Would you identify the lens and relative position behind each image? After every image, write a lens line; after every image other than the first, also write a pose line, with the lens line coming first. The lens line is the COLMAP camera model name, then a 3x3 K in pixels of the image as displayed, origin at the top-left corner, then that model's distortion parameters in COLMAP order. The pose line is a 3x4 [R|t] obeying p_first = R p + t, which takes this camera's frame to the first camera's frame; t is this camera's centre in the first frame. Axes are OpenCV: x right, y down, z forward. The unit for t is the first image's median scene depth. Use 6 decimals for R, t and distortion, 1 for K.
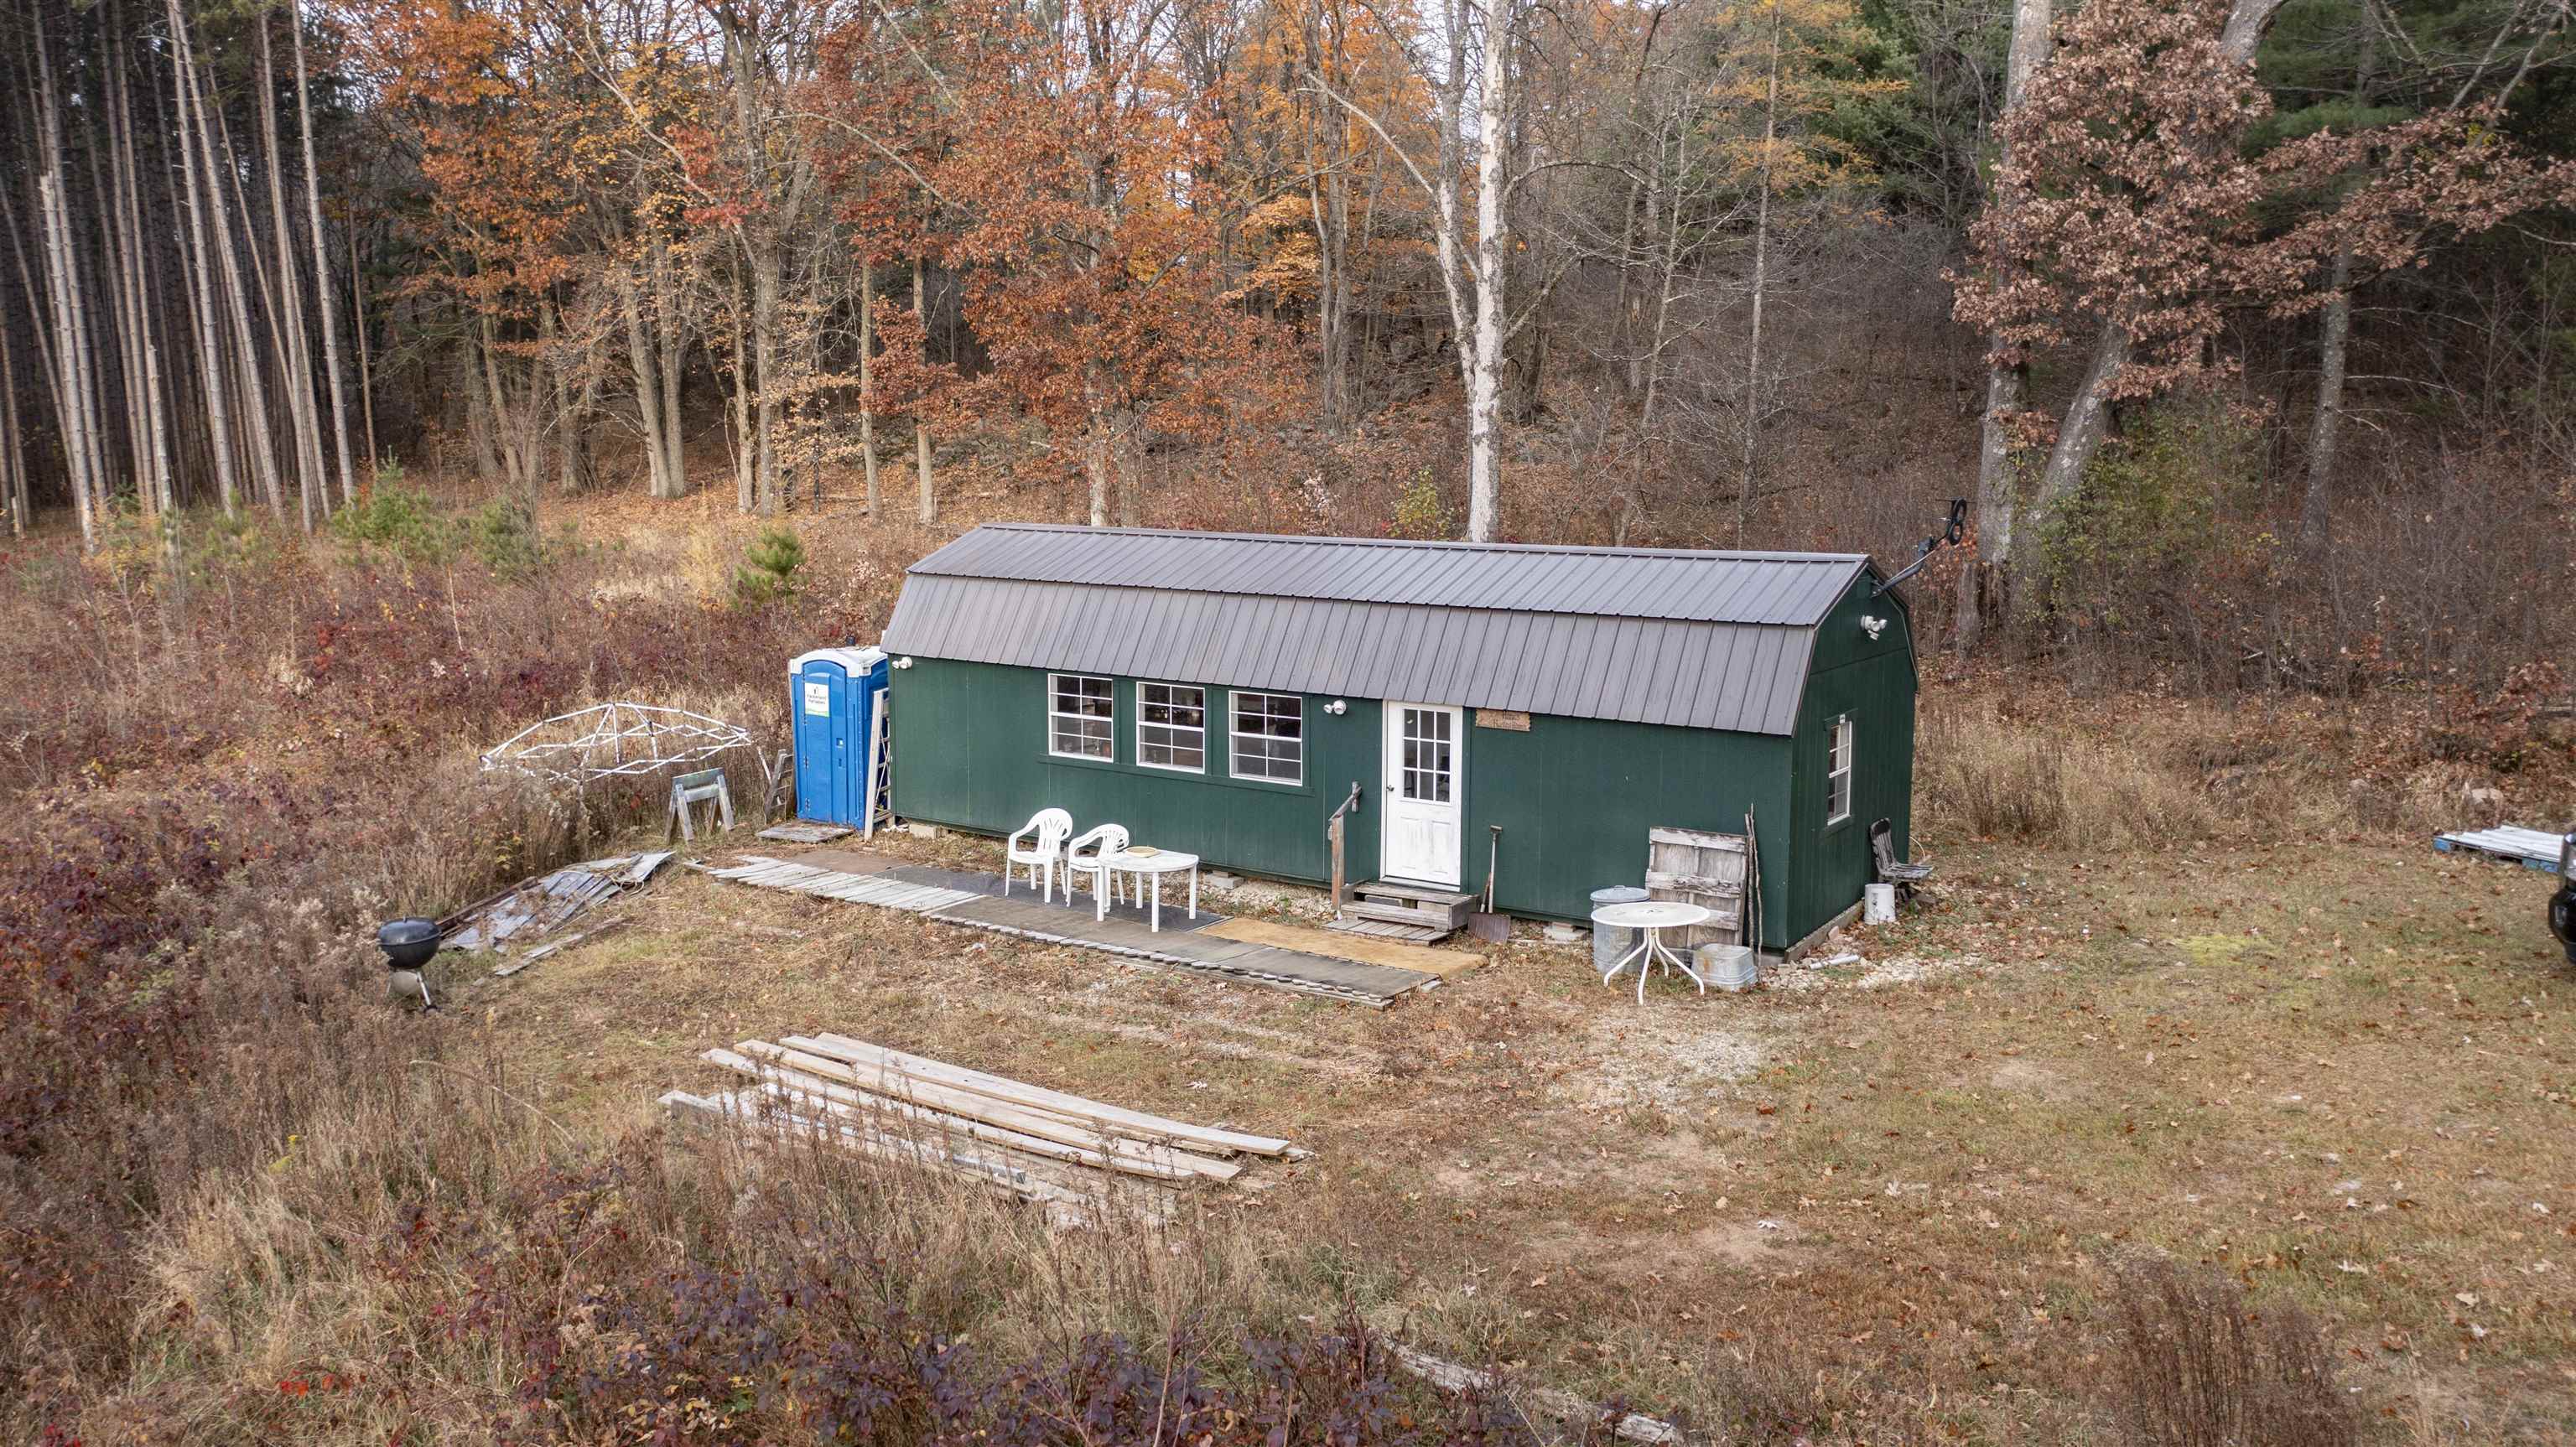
lens RADIAL K [[2043.6, 0, 1299.3], [0, 2043.6, 715.0], [0, 0, 1]] dist [-0.014260, 0.010392]
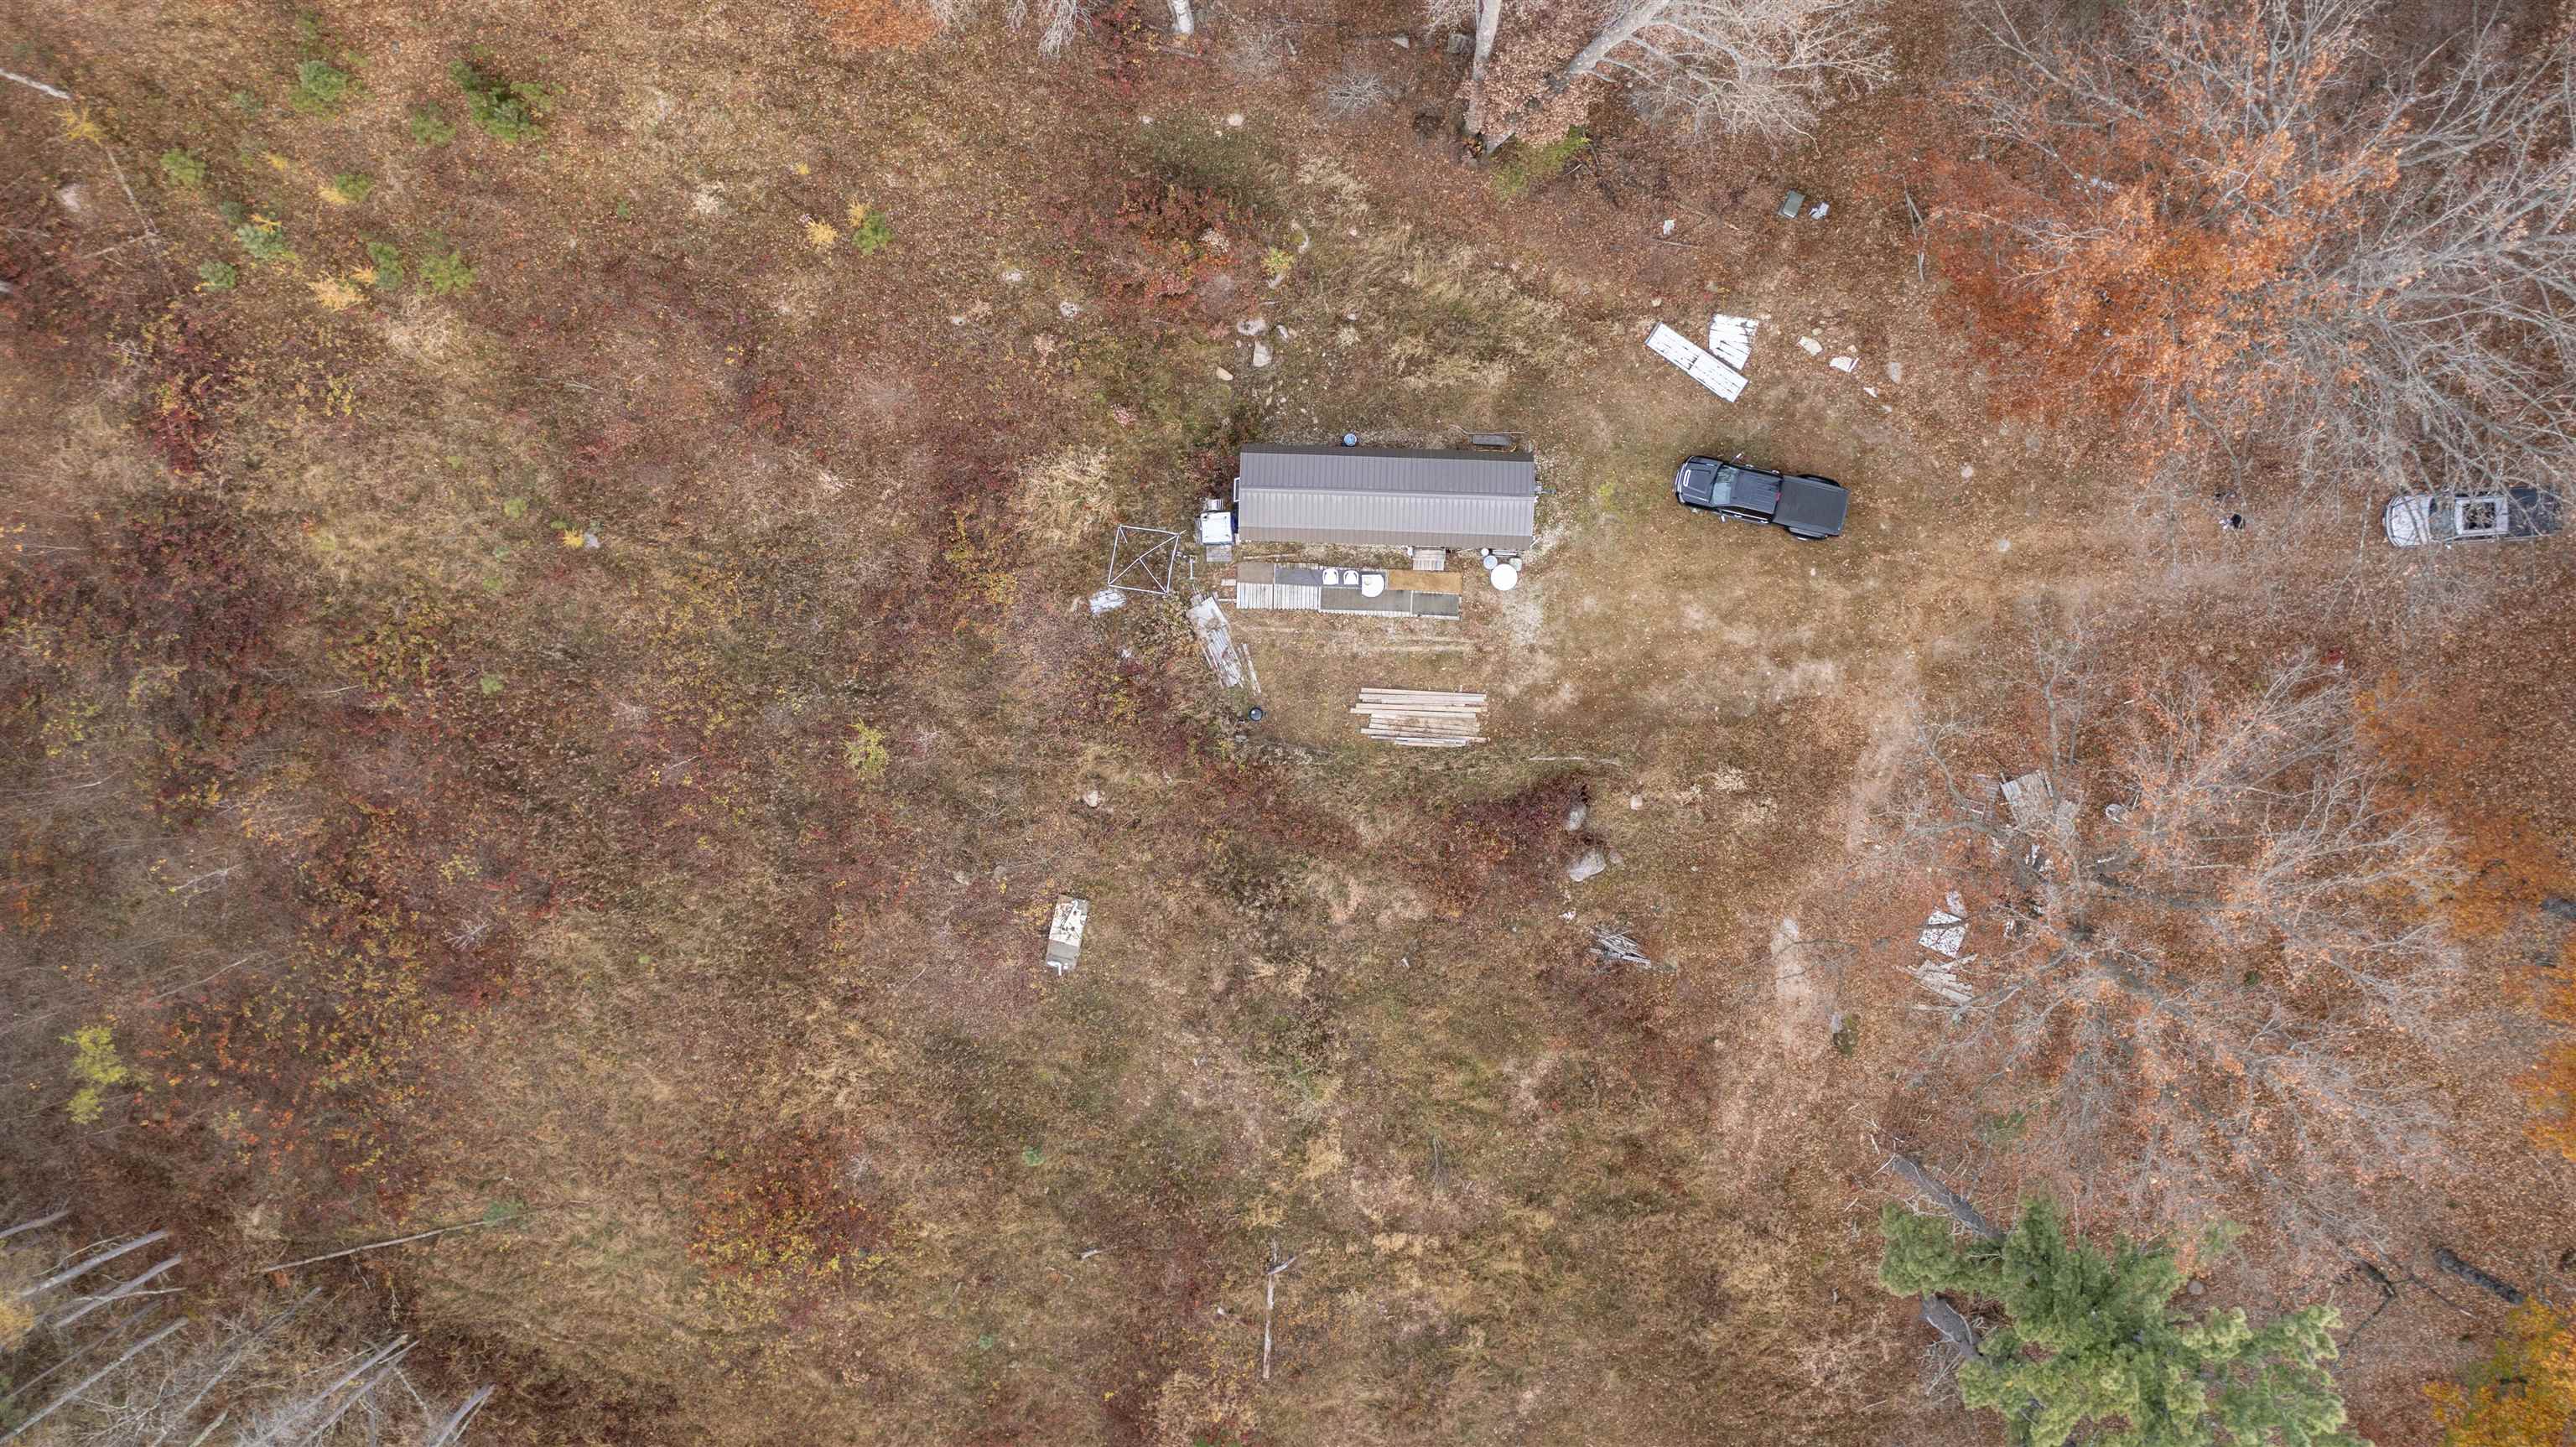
lens RADIAL K [[2043.6, 0, 1299.3], [0, 2043.6, 715.0], [0, 0, 1]] dist [-0.014260, 0.010392]
pose [[0.848998, -0.527118, -0.036738, -0.185252], [0.098485, 0.089548, 0.991101, -3.934583], [-0.519137, -0.845061, 0.127940, 0.362320]]
